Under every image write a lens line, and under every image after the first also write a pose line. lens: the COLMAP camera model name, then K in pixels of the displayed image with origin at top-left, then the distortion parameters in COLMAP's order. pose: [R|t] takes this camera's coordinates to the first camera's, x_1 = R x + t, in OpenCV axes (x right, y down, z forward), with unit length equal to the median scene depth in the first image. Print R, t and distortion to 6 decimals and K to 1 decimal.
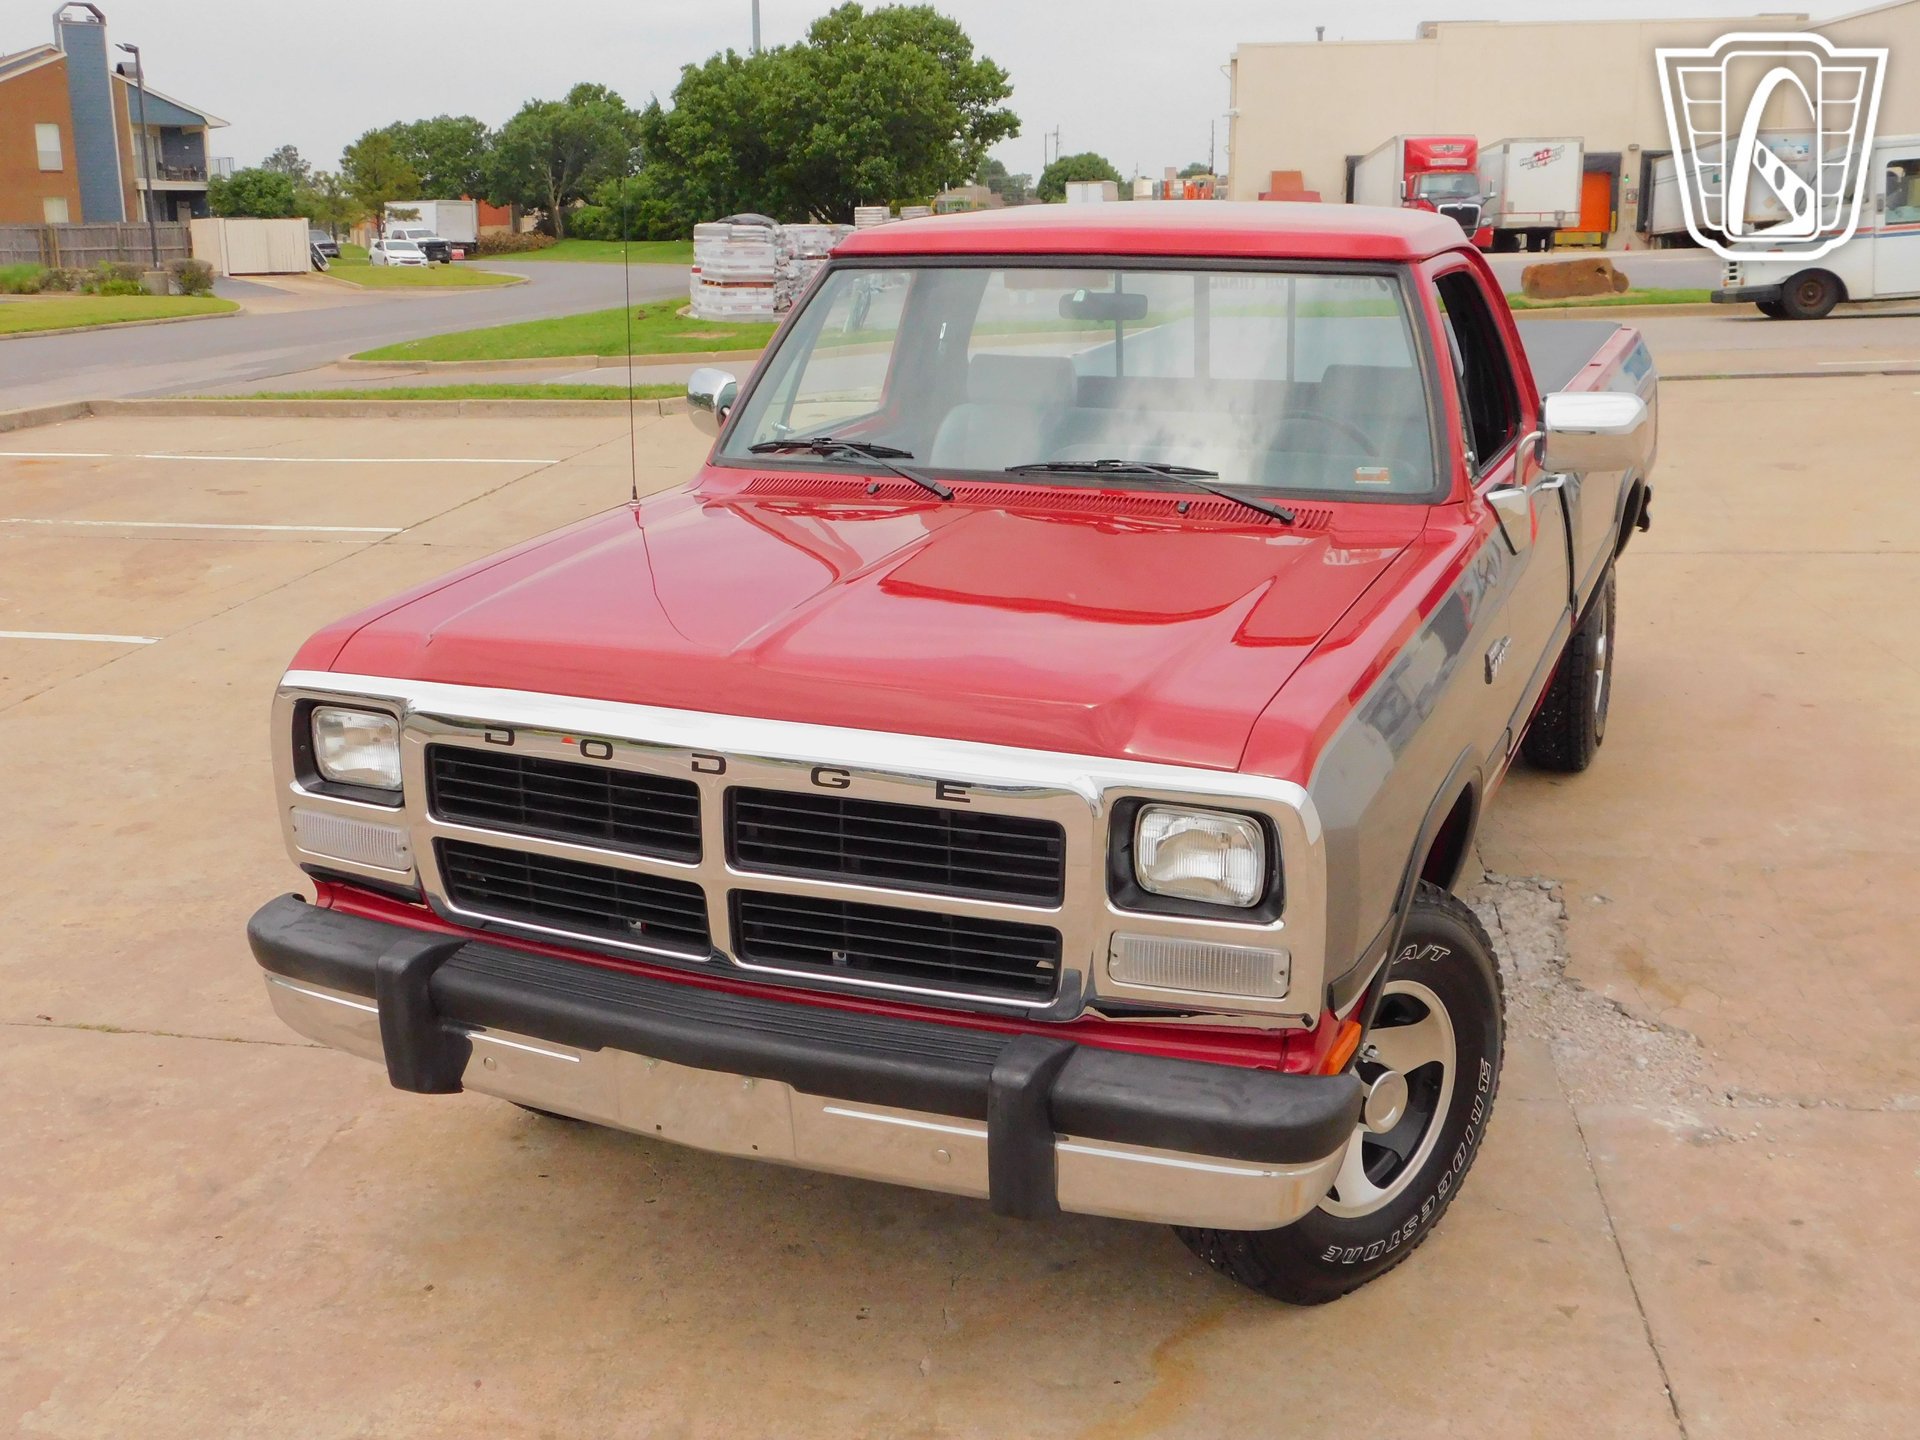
lens RADIAL K [[2025.3, 0, 958.3], [0, 2025.3, 712.4], [0, 0, 1]] dist [-0.007728, 0.018027]
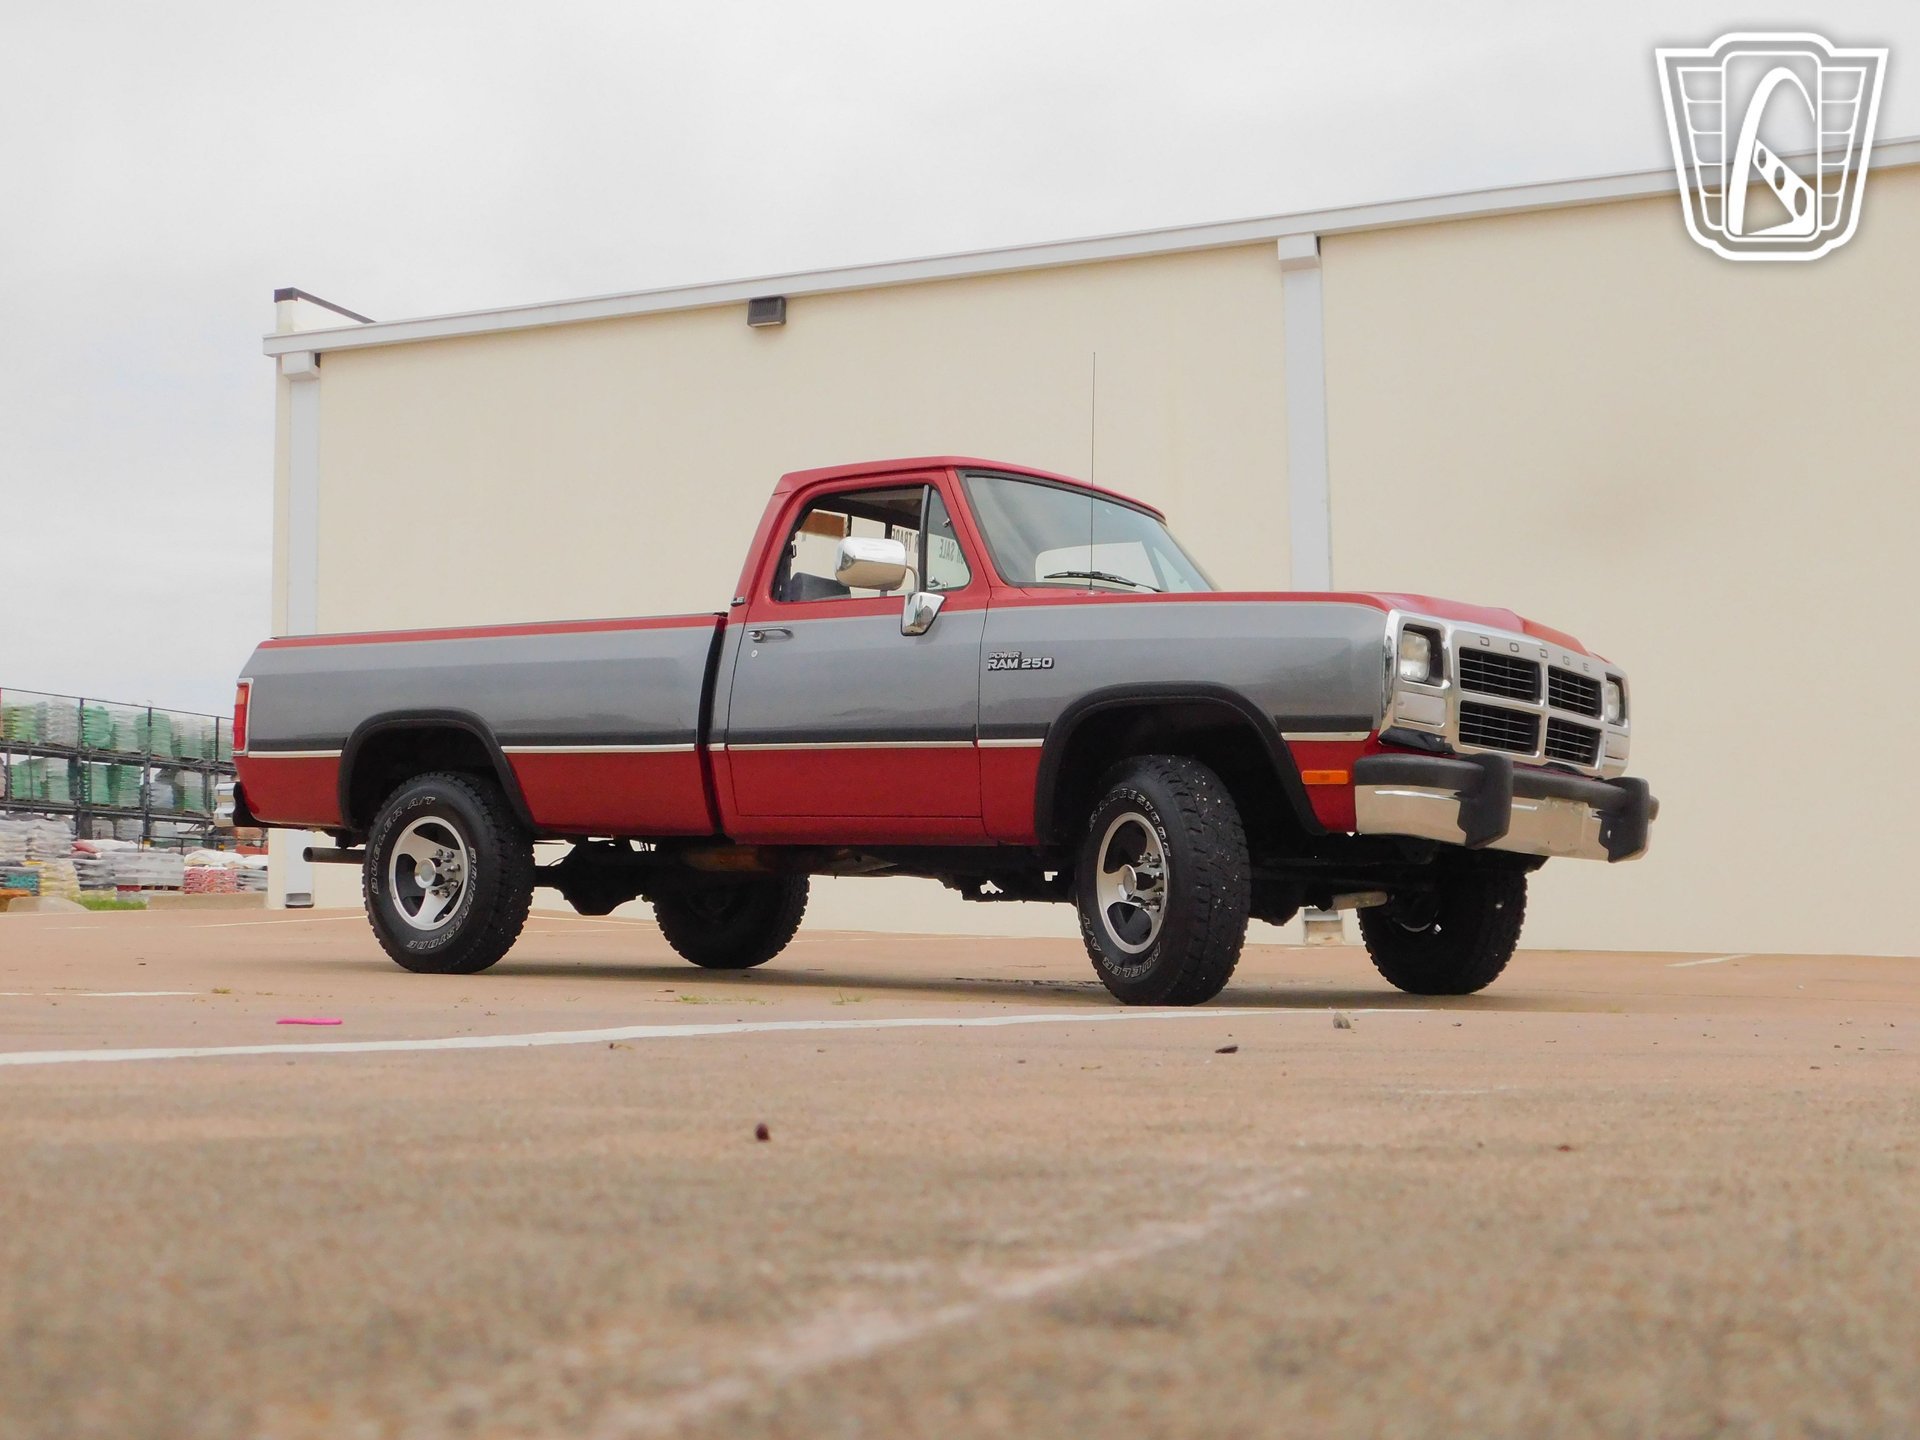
lens RADIAL K [[2541.0, 0, 959.0], [0, 2541.0, 719.8], [0, 0, 1]] dist [-0.002135, 0.016001]
pose [[0.225037, 0.097632, 0.969447, -2.162524], [0.241930, 0.958209, -0.152659, 0.267385], [-0.943837, 0.268892, 0.192012, 0.843847]]
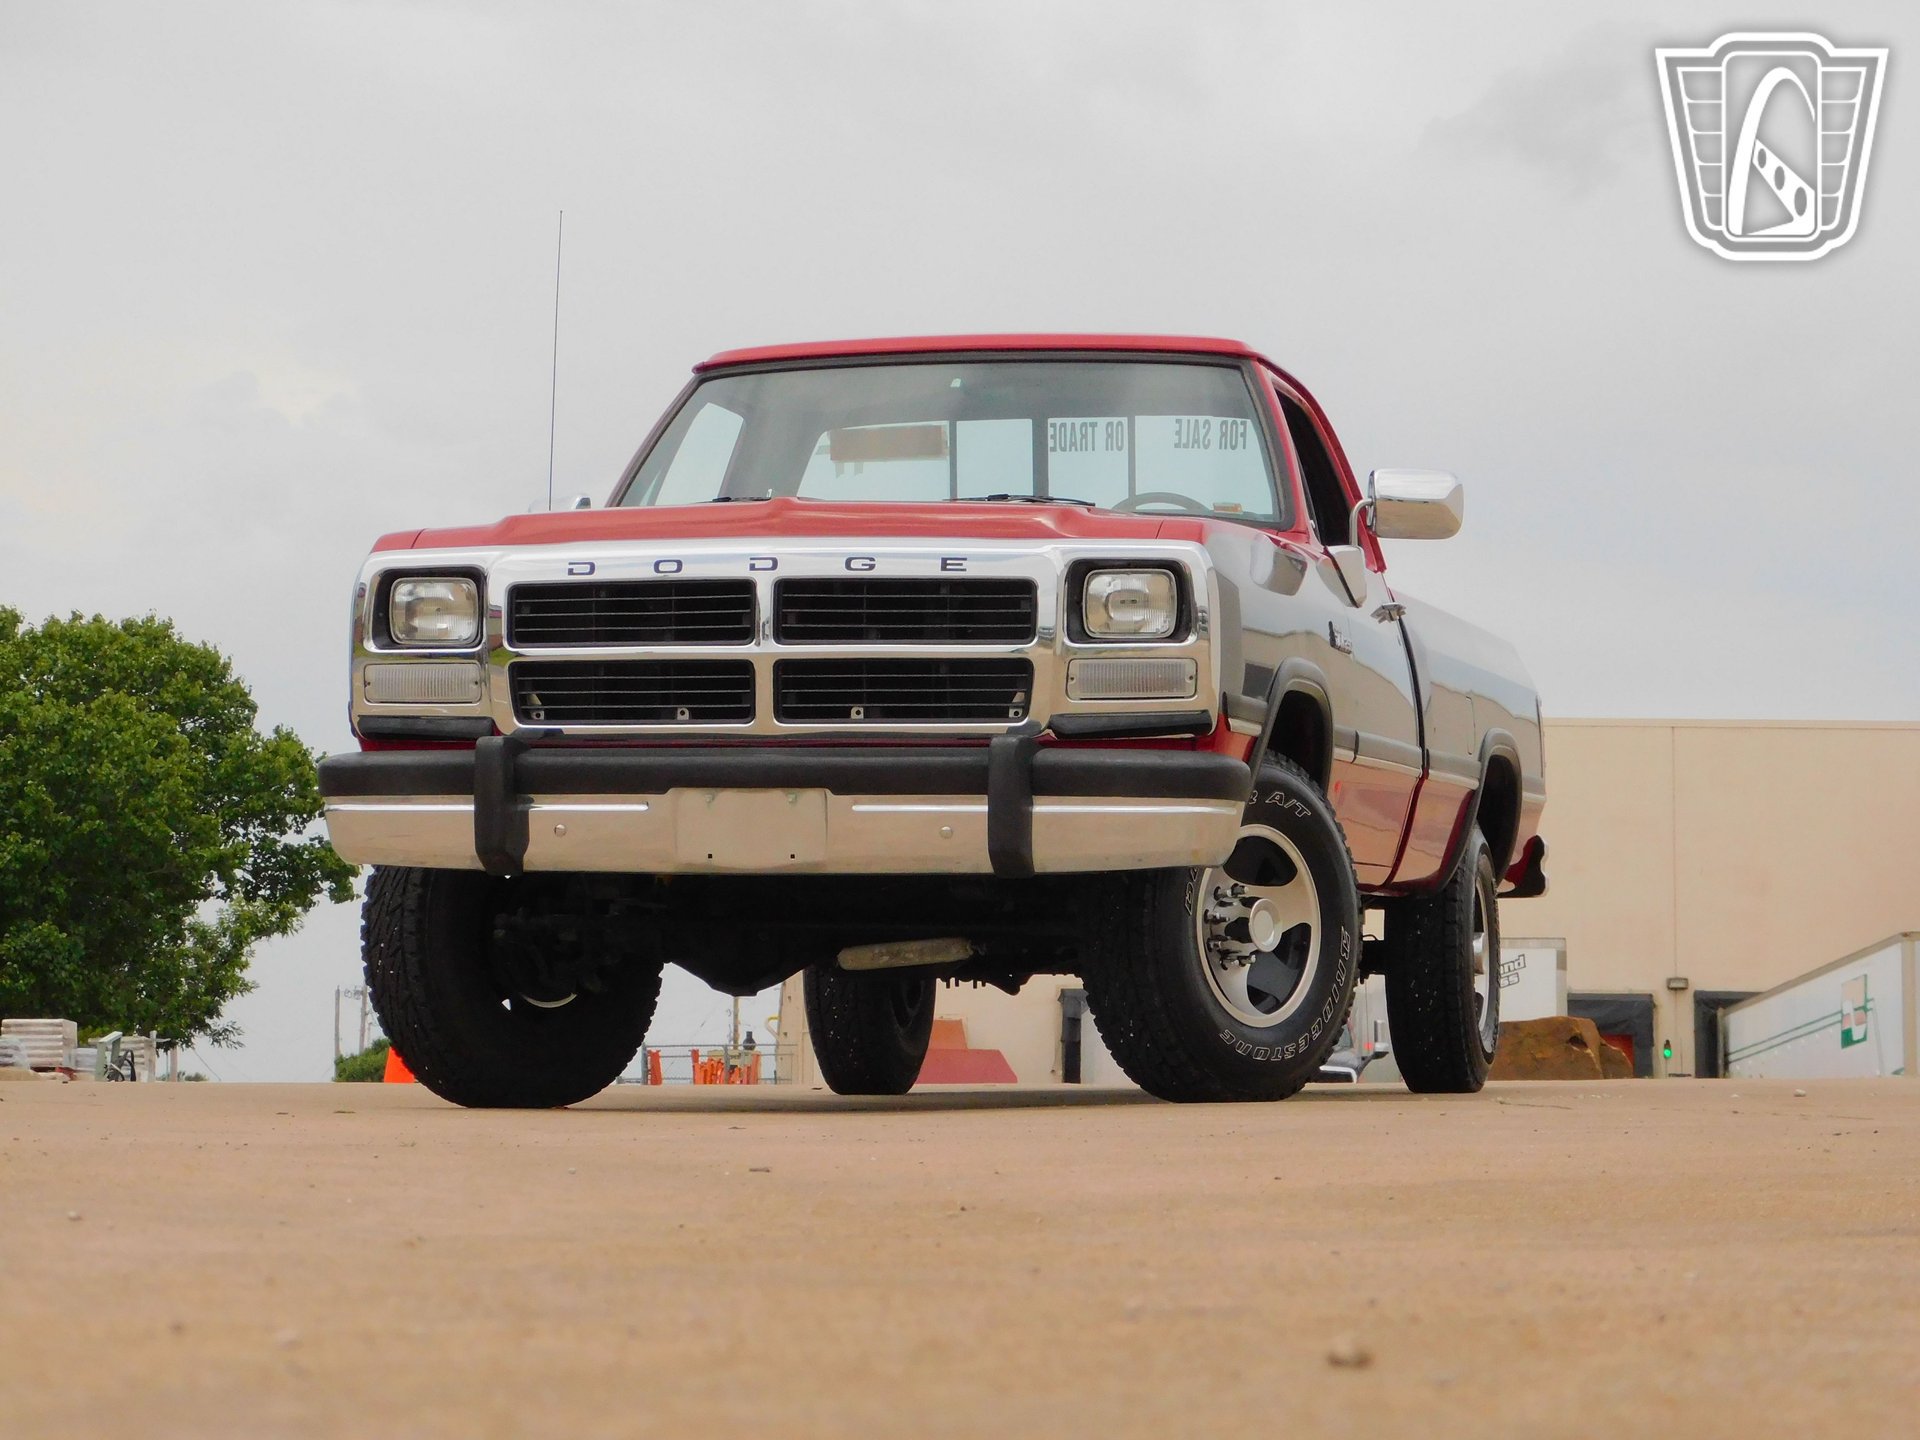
lens RADIAL K [[5205.3, 0, 960.0], [0, 5205.3, 720.0], [0, 0, 1]] dist [0.009224, 0.119151]
pose [[0.985839, 0.030870, 0.164826, -0.437004], [0.025835, 0.943217, -0.331172, 0.990114], [-0.165690, 0.330740, 0.929063, -1.712712]]
